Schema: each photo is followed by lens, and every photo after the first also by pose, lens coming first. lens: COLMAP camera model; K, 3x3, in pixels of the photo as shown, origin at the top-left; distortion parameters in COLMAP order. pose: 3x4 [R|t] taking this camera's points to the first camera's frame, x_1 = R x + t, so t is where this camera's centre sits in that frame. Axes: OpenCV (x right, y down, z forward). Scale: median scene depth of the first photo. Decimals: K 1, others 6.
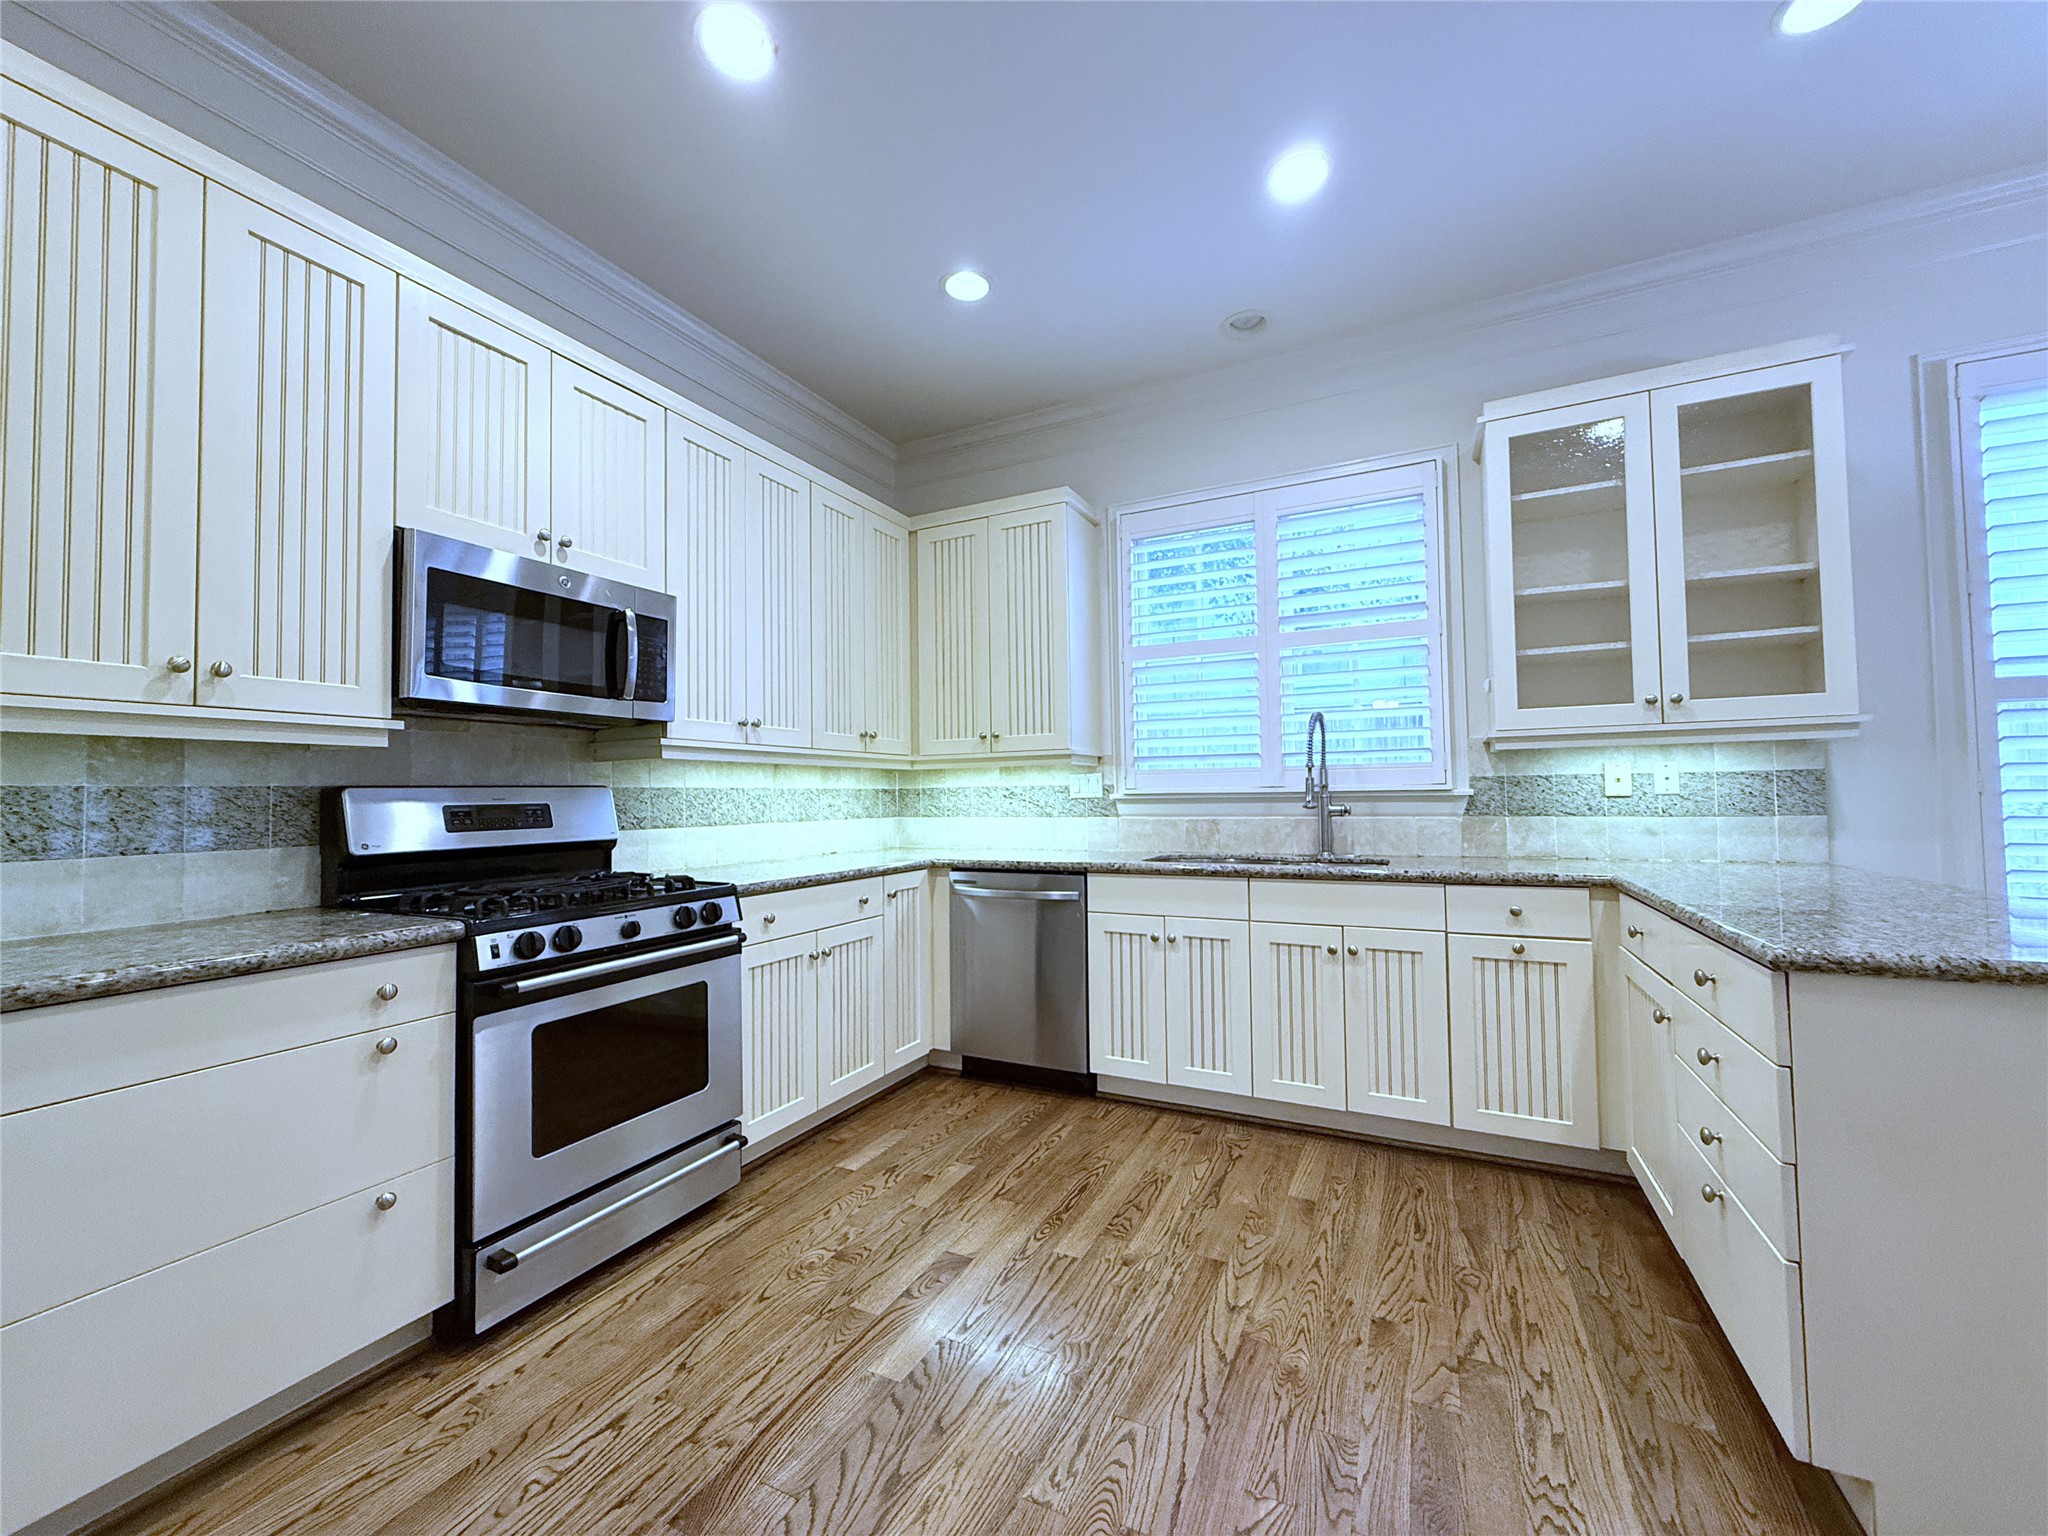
lens RADIAL K [[814.9, 0, 1019.7], [0, 814.9, 768.4], [0, 0, 1]] dist [-0.001721, 0.000538]
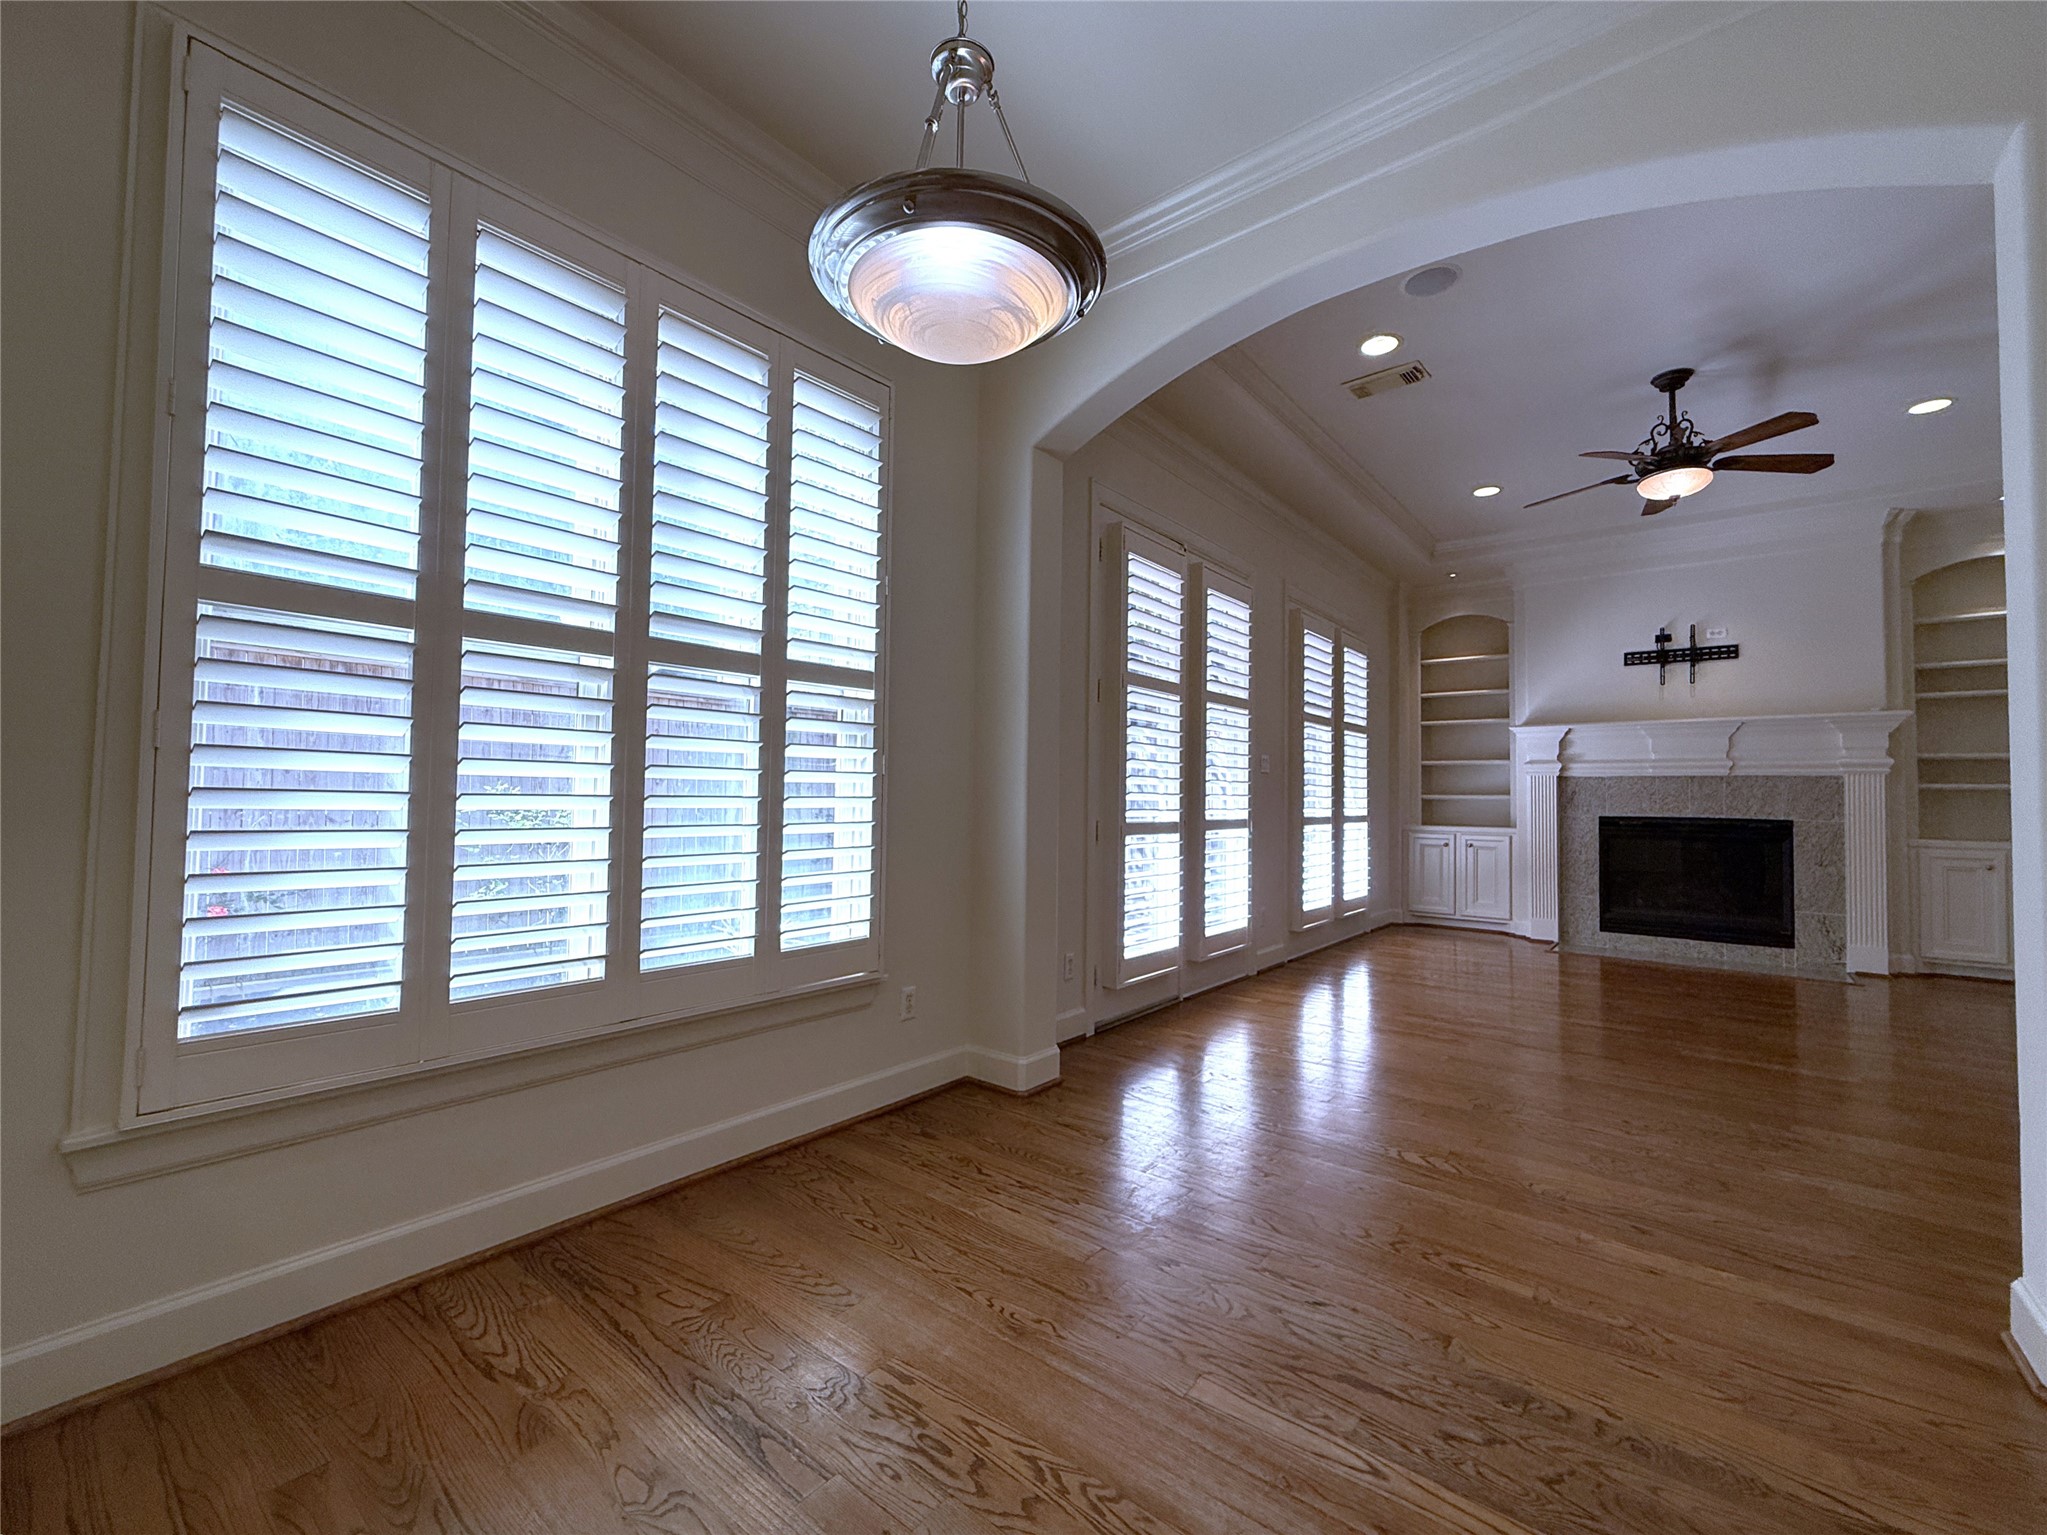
lens RADIAL K [[814.5, 0, 1014.5], [0, 814.5, 774.4], [0, 0, 1]] dist [-0.001721, 0.000538]
pose [[0.239478, 0.047103, 0.969759, 0.768484], [-0.048831, 0.998143, -0.036423, 0.040637], [-0.969673, -0.038632, 0.241333, 0.258103]]
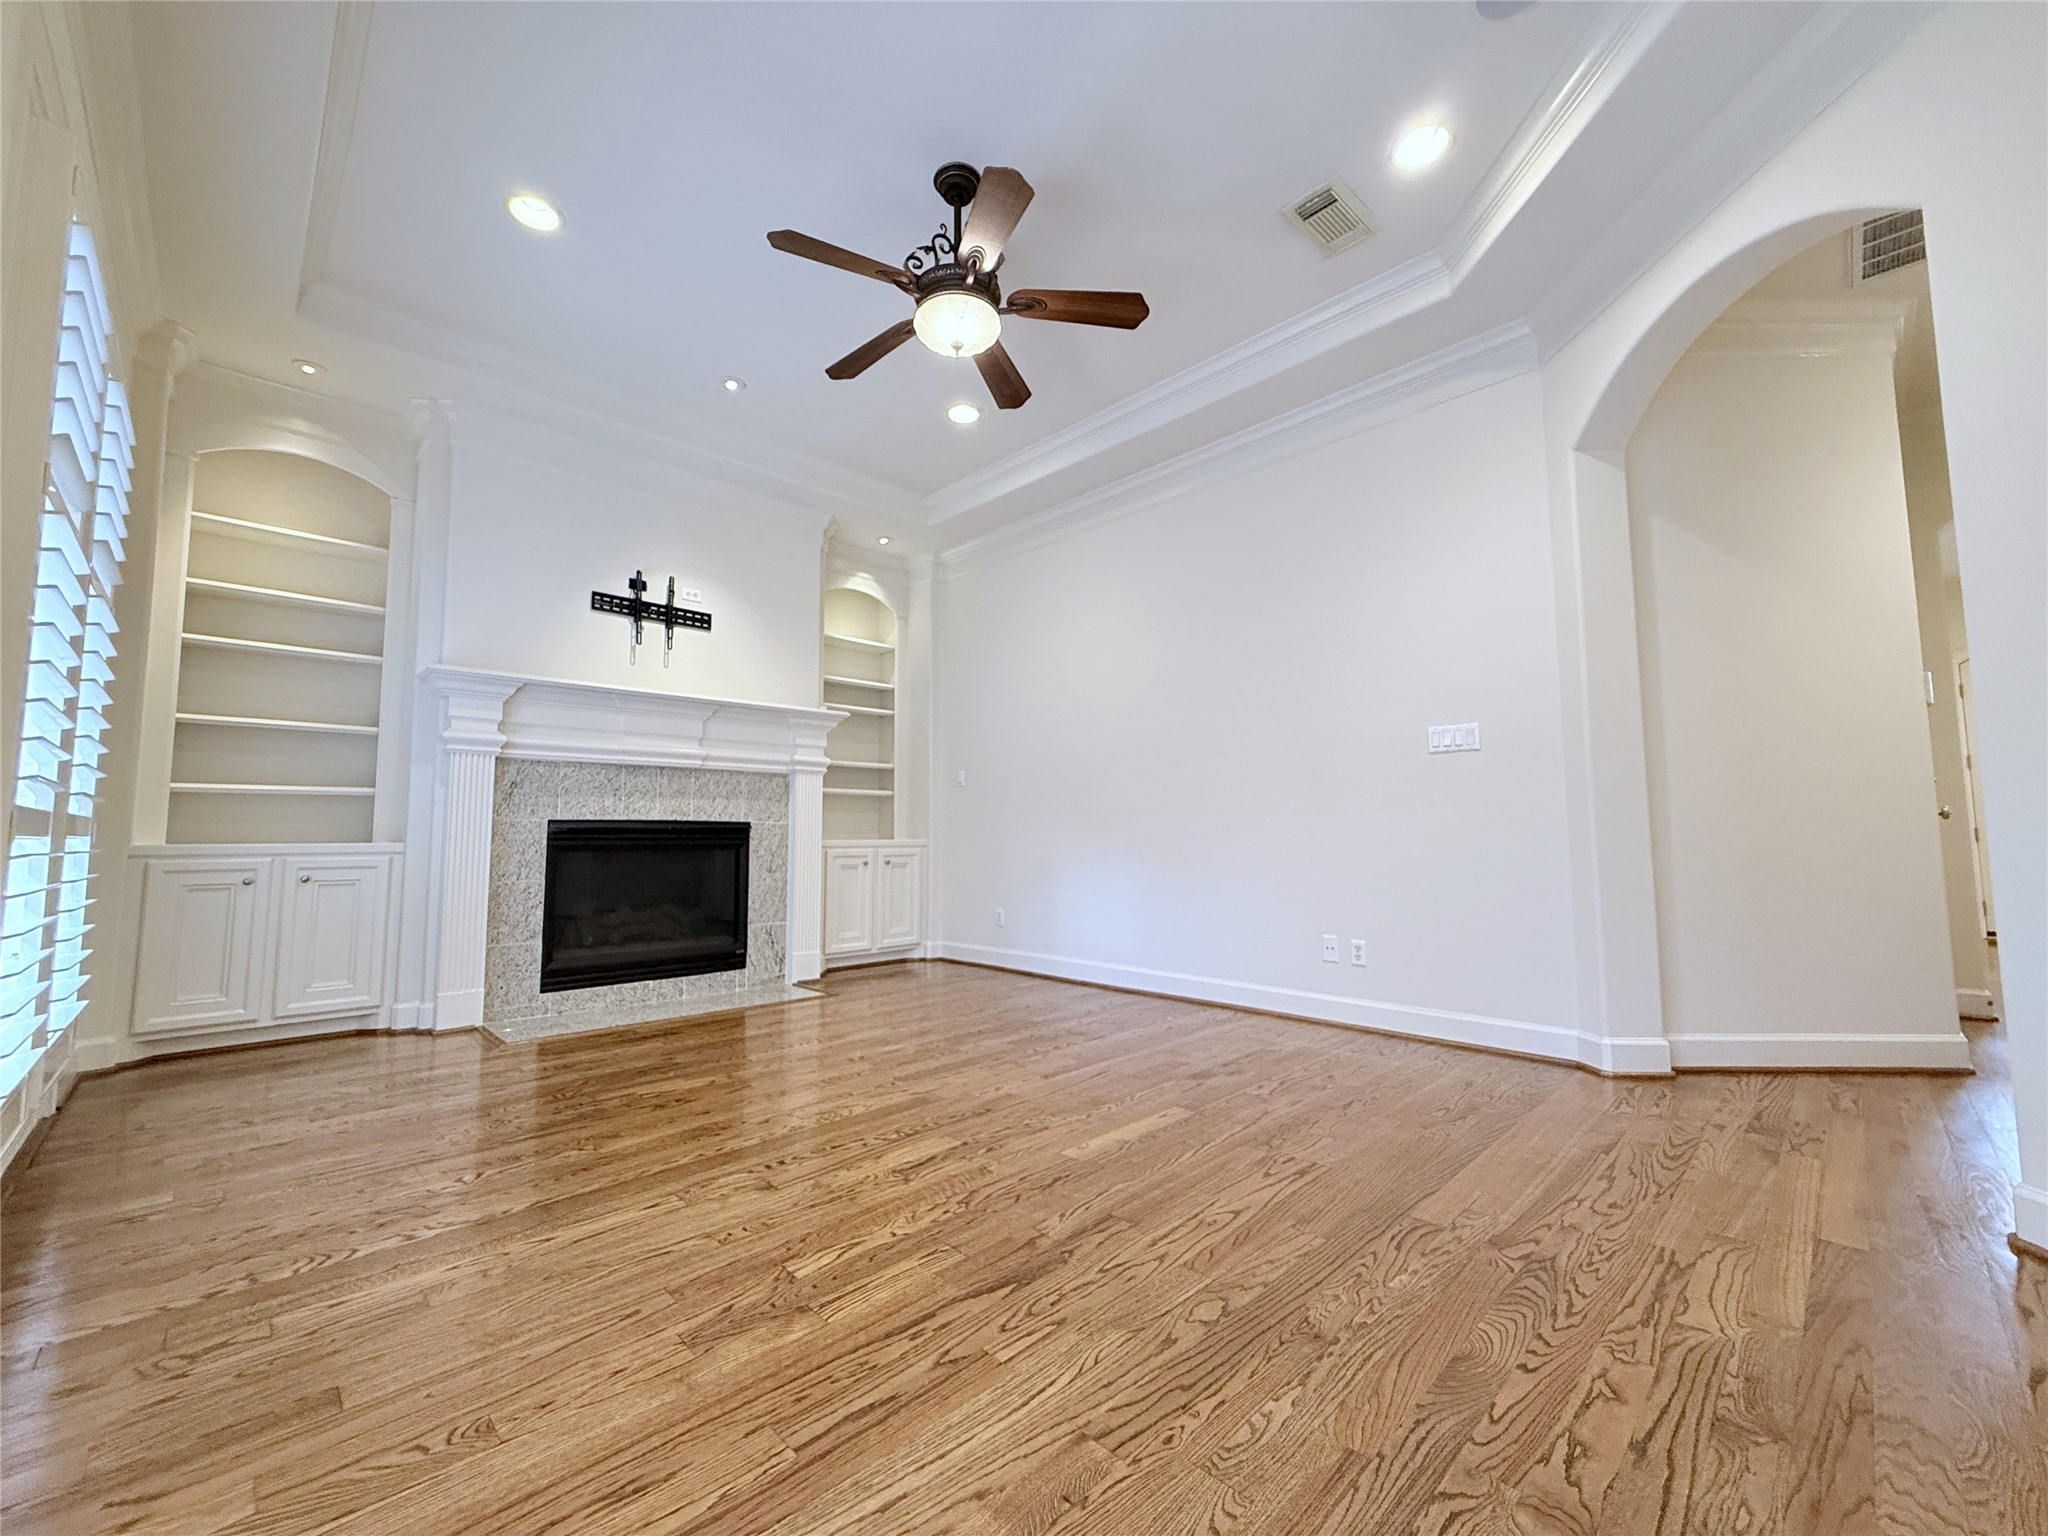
lens RADIAL K [[814.9, 0, 1009.8], [0, 814.9, 761.9], [0, 0, 1]] dist [-0.001721, 0.000538]
pose [[-0.938568, 0.053292, 0.340955, 2.259137], [0.009034, 0.991460, -0.130098, 0.103651], [-0.344976, -0.119026, -0.931034, 0.374901]]
